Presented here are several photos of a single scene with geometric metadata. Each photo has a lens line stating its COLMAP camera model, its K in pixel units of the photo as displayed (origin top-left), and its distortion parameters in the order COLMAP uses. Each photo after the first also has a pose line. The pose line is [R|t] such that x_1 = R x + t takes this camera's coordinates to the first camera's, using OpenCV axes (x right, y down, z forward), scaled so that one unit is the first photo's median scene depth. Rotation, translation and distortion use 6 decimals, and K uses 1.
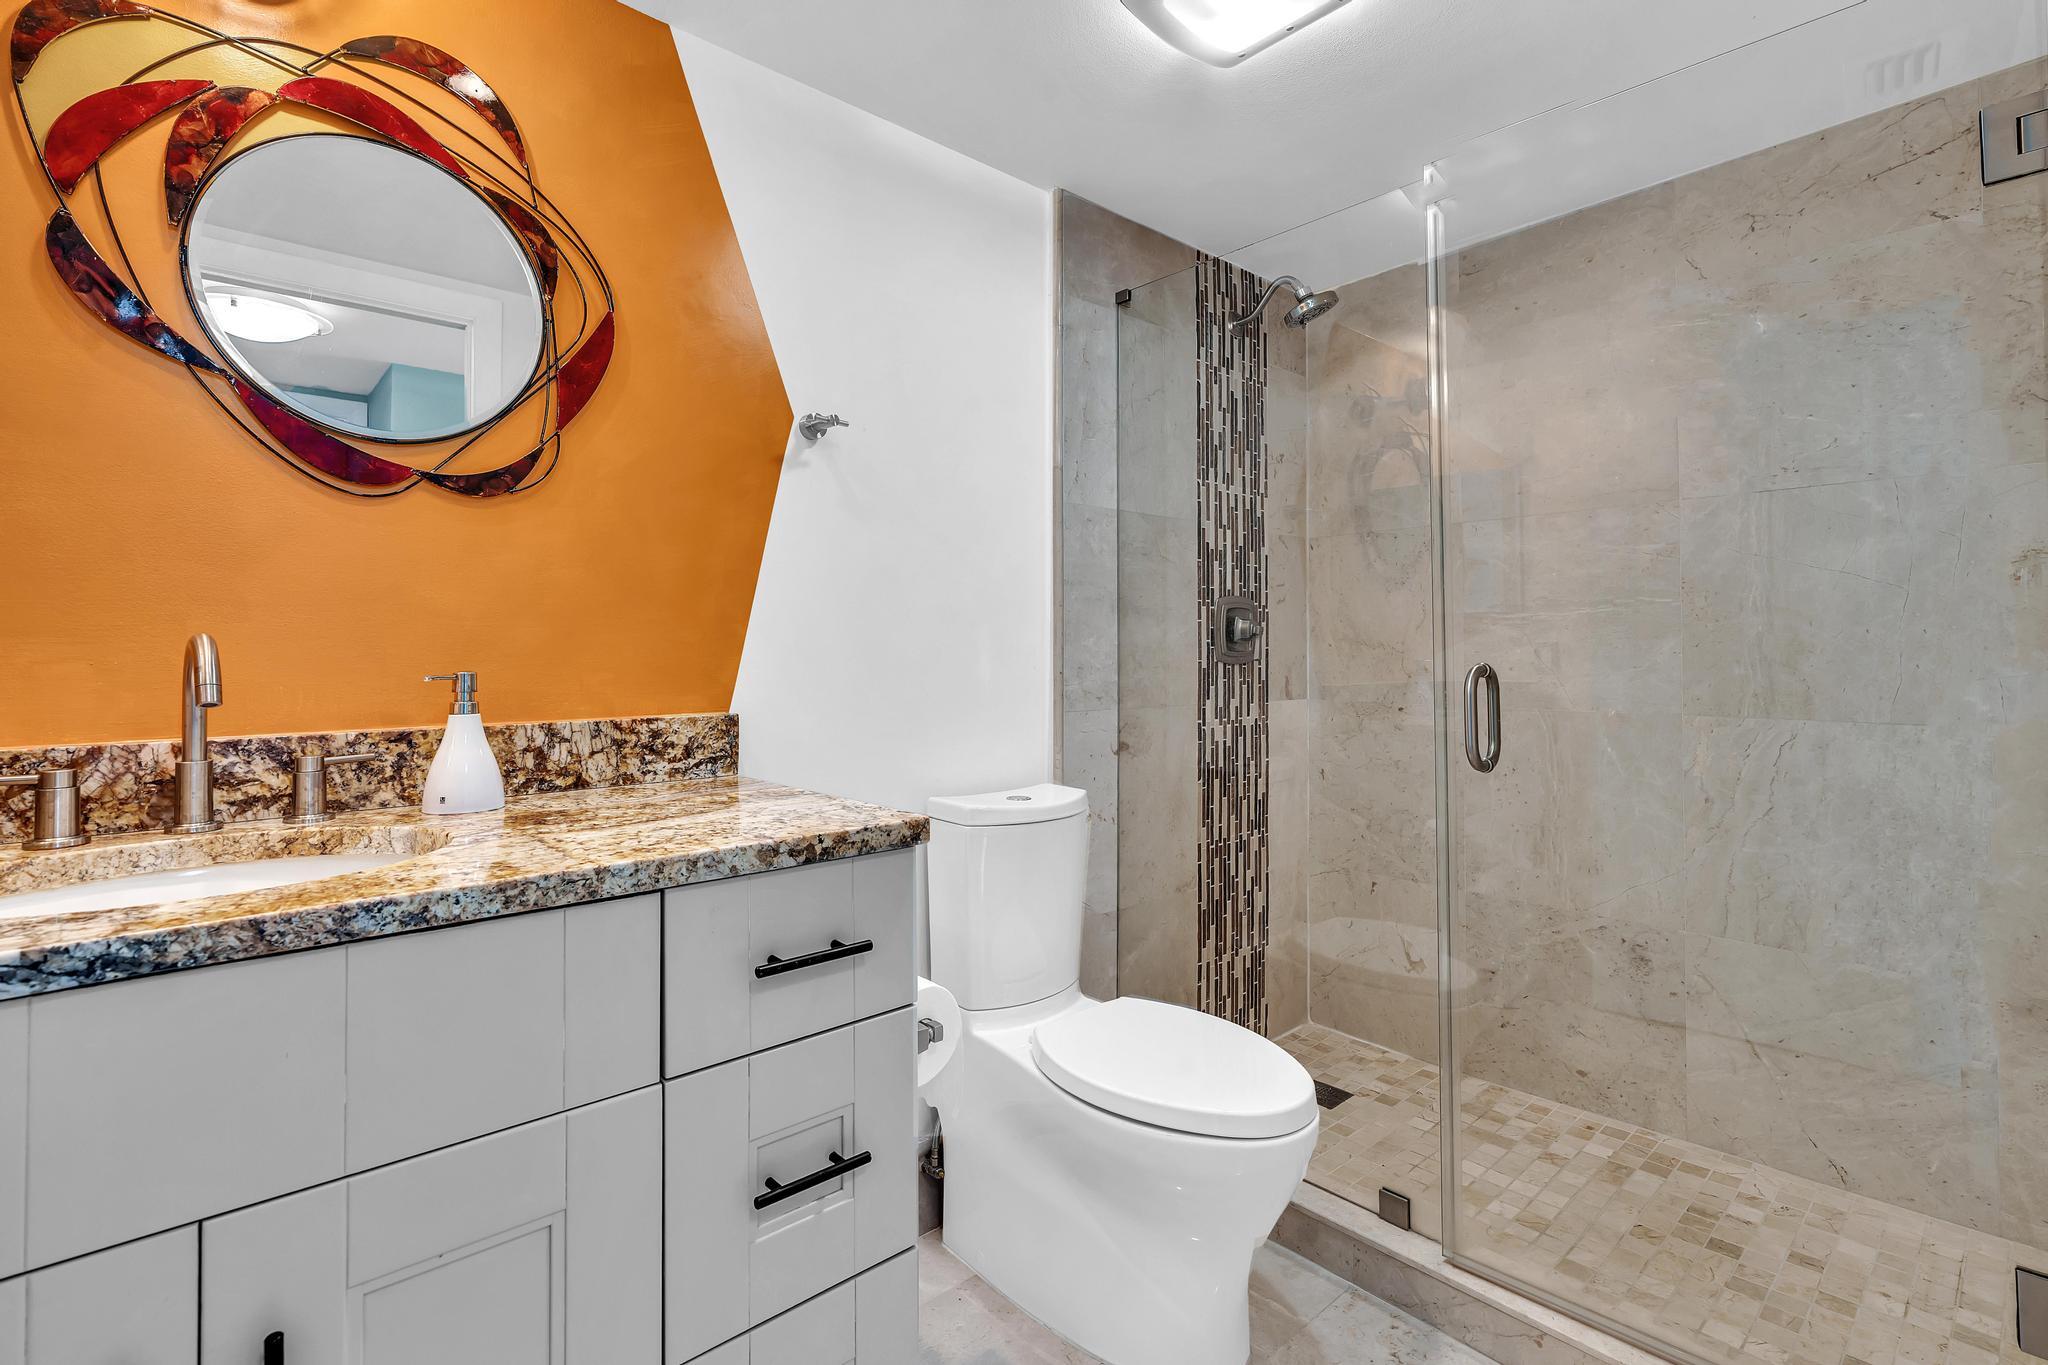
lens RADIAL K [[942.7, 0, 1014.1], [0, 942.7, 645.5], [0, 0, 1]] dist [-0.002161, 0.000836]
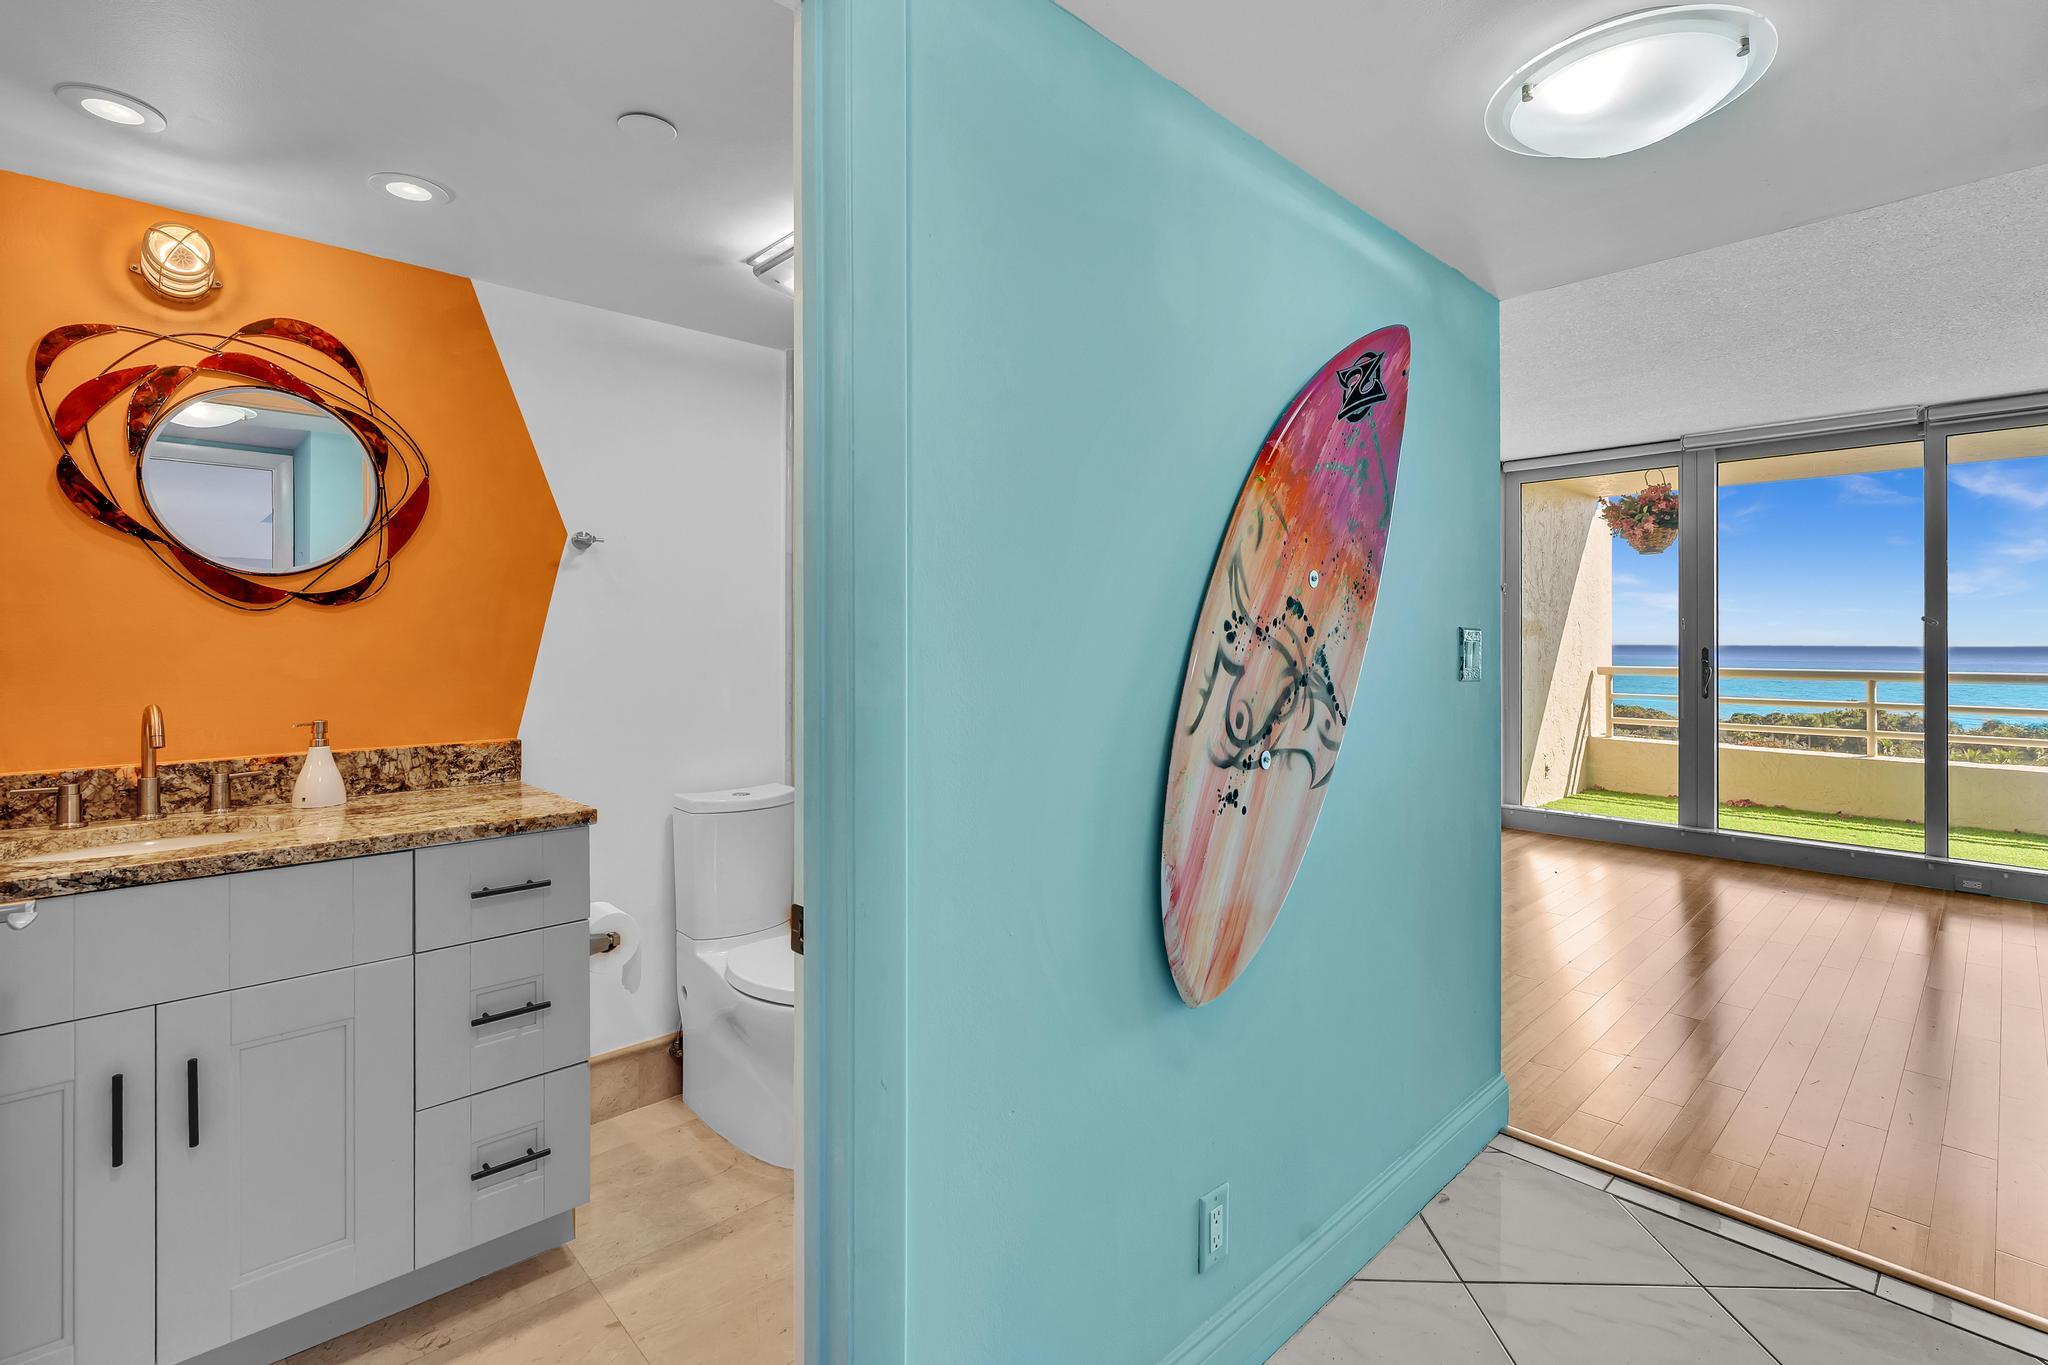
lens RADIAL K [[942.7, 0, 1014.1], [0, 942.7, 645.5], [0, 0, 1]] dist [-0.002161, 0.000836]
pose [[0.999495, 0.002069, 0.031712, 0.601730], [-0.002510, 0.999901, 0.013855, -0.135624], [-0.031680, -0.013927, 0.999401, -0.704555]]
